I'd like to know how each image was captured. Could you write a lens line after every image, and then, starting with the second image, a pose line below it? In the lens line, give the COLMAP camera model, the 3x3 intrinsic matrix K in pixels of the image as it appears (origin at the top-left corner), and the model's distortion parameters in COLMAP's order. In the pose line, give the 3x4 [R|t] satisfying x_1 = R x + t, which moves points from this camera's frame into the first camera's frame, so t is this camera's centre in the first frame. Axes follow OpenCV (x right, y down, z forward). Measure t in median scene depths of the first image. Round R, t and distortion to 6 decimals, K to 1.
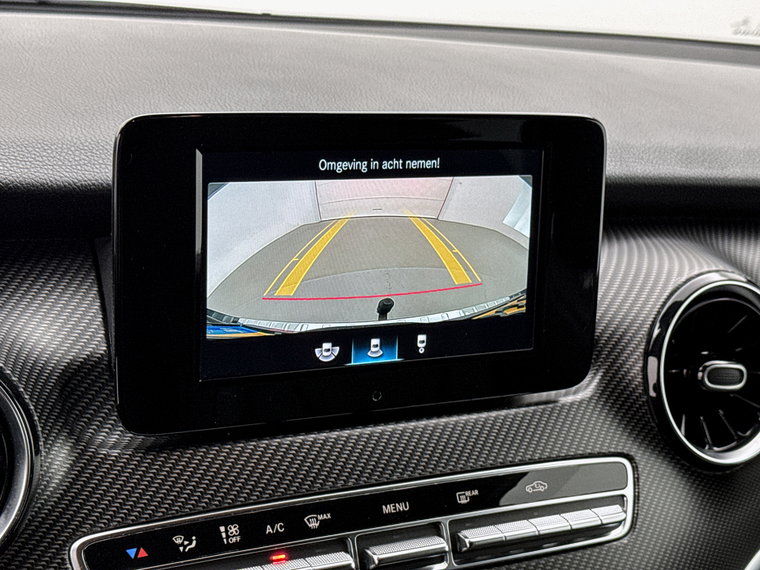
lens RADIAL K [[1460.8, 0, 380.0], [0, 1460.8, 285.0], [0, 0, 1]] dist [-0.003268, 1.492837]
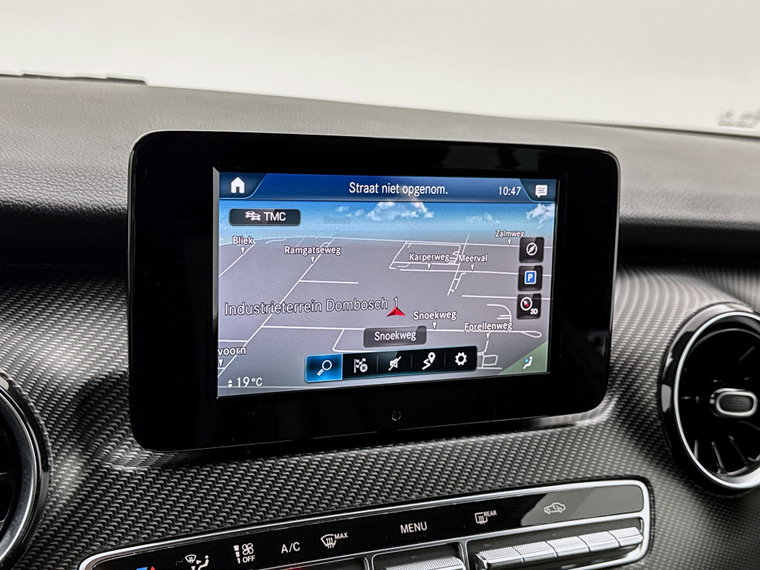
lens RADIAL K [[1071.0, 0, 380.0], [0, 1071.0, 285.0], [0, 0, 1]] dist [0.118505, -0.108533]
pose [[0.998526, 0.001631, -0.054258, 0.026515], [-0.004888, 0.998189, -0.059958, 0.028770], [0.054062, 0.060135, 0.996725, 0.237930]]
